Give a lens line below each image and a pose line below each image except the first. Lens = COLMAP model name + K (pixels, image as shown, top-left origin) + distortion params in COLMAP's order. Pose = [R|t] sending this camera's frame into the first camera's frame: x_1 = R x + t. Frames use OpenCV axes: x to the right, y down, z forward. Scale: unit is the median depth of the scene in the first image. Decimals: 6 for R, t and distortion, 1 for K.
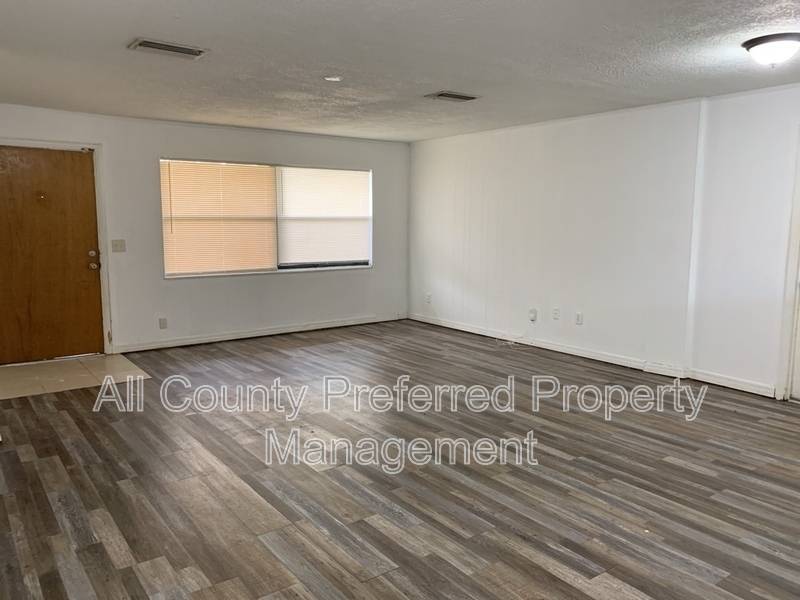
lens RADIAL K [[613.0, 0, 404.0], [0, 613.0, 316.0], [0, 0, 1]] dist [0.013634, 0.004799]
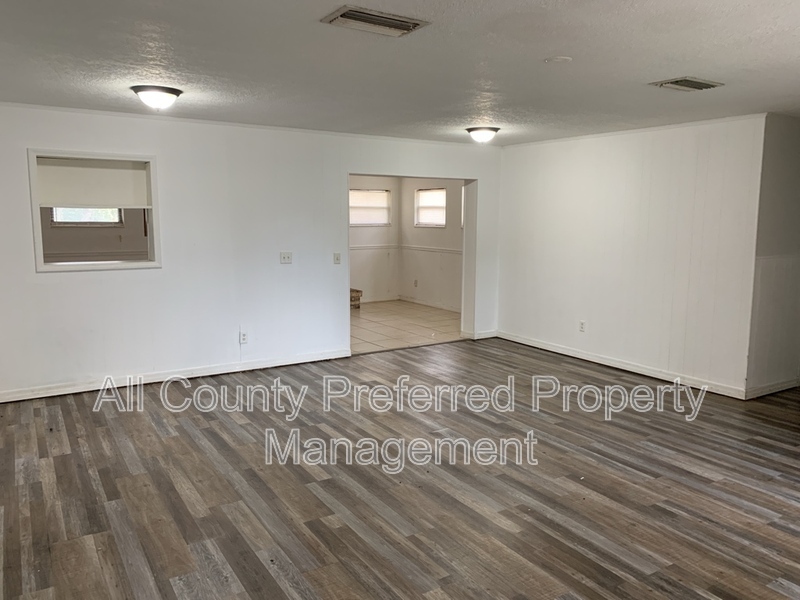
lens RADIAL K [[614.9, 0, 395.2], [0, 614.9, 298.1], [0, 0, 1]] dist [0.017266, -0.001687]
pose [[-0.995952, -0.027791, 0.085486, 0.020681], [-0.001539, 0.956140, 0.292906, -0.439133], [-0.089877, 0.291589, -0.952312, 2.395460]]
